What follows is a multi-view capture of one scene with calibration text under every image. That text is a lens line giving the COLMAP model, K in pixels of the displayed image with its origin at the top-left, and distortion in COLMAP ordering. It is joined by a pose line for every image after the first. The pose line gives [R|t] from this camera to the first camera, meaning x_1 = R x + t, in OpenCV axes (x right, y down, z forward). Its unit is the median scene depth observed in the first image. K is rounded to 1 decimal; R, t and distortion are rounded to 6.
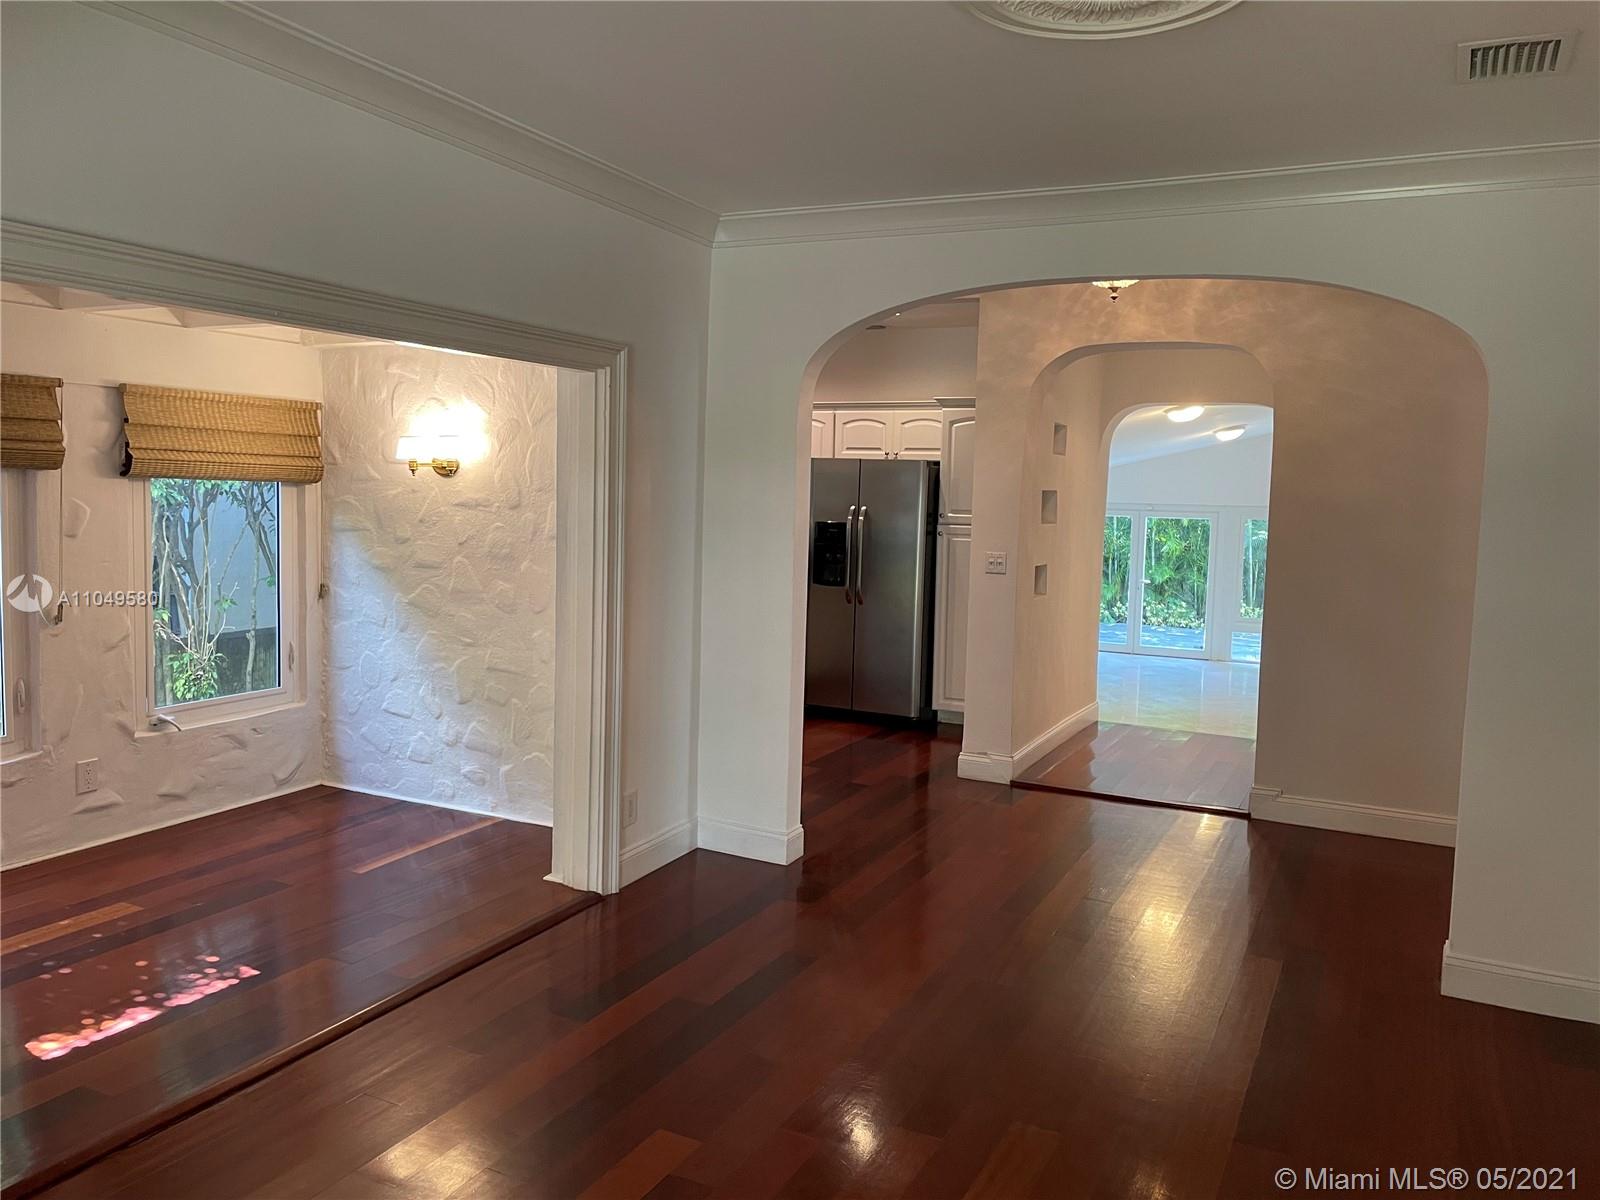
lens RADIAL K [[1212.4, 0, 794.2], [0, 1212.4, 591.8], [0, 0, 1]] dist [0.091040, -0.100150]
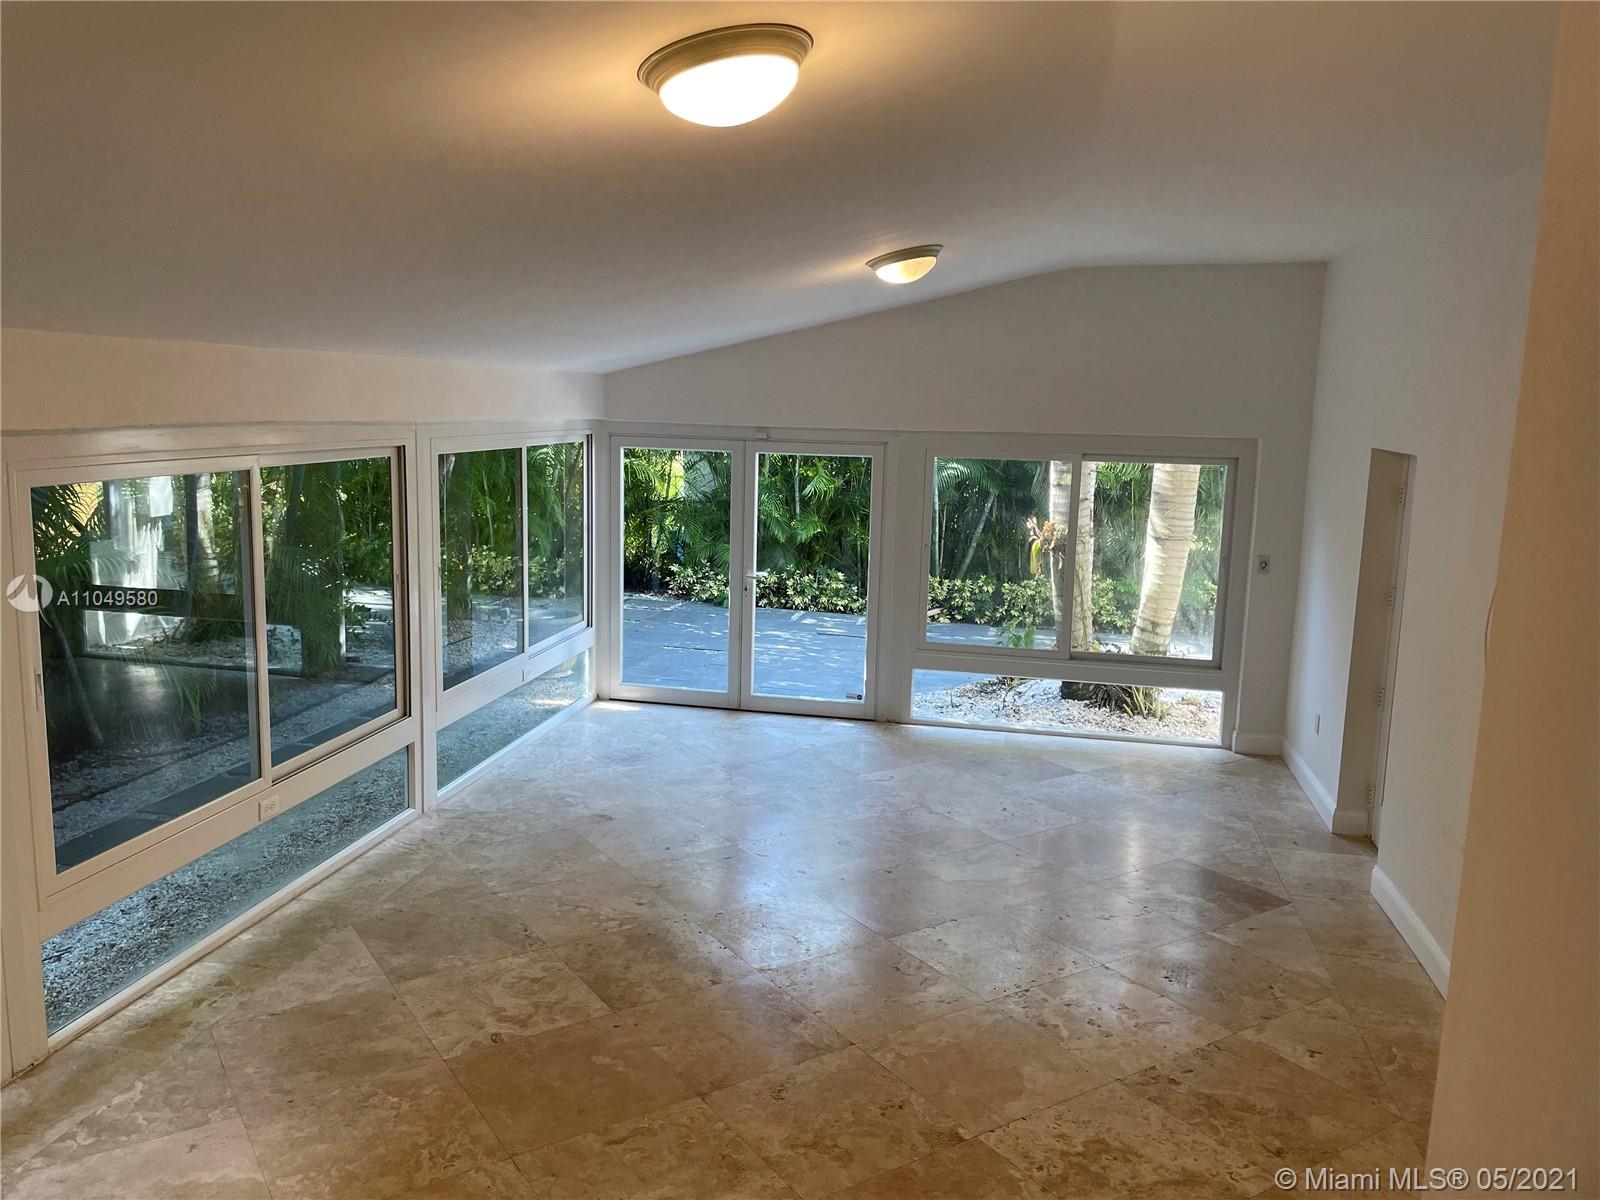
lens RADIAL K [[1212.4, 0, 789.0], [0, 1212.4, 604.7], [0, 0, 1]] dist [0.091040, -0.100150]
pose [[0.969436, -0.042167, 0.241695, 0.363017], [0.020296, 0.995527, 0.092273, -0.091300], [-0.244505, -0.084548, 0.965955, 1.027439]]
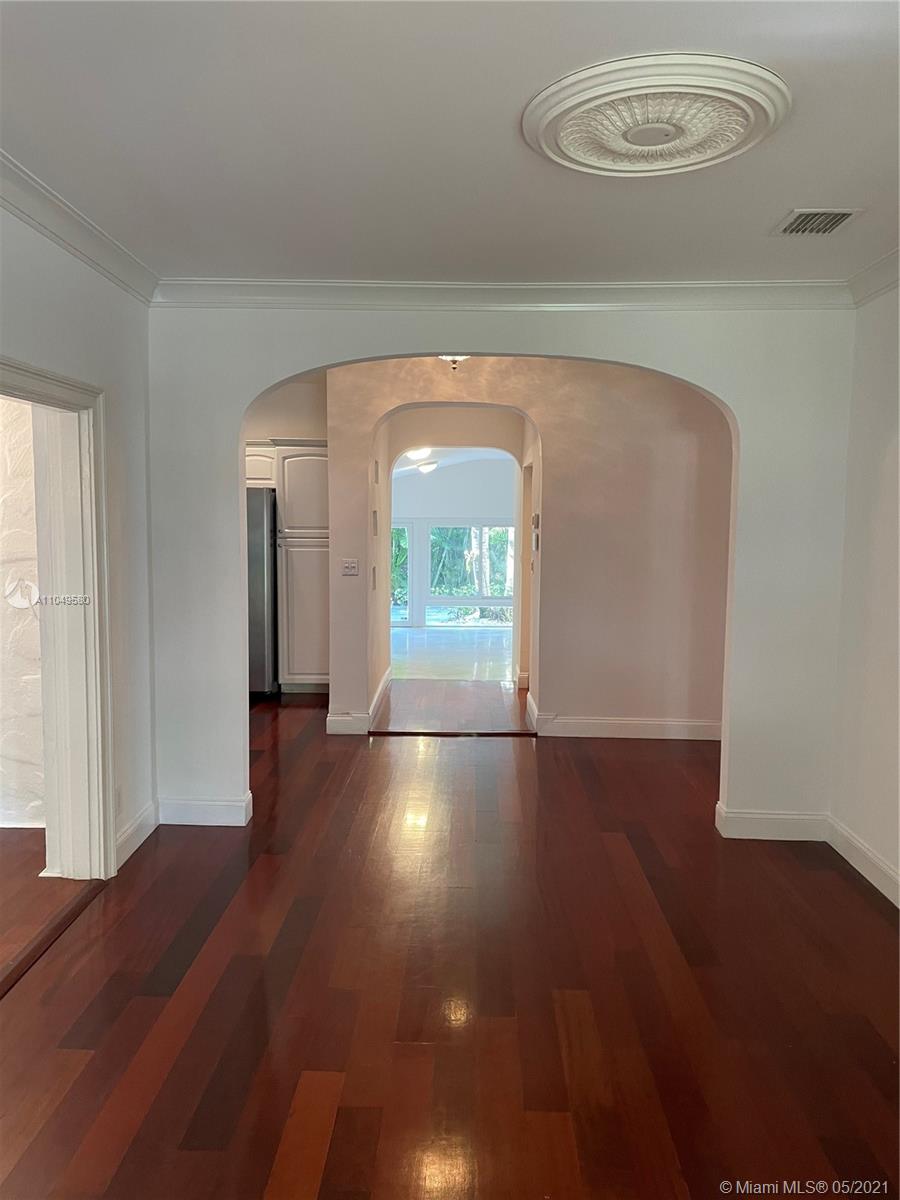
lens RADIAL K [[909.3, 0, 445.8], [0, 909.3, 592.8], [0, 0, 1]] dist [0.091040, -0.100150]
pose [[0.905912, -0.058312, 0.419432, -0.131305], [0.053965, 0.998295, 0.022233, -0.010496], [-0.420014, 0.002493, 0.907514, 0.060419]]
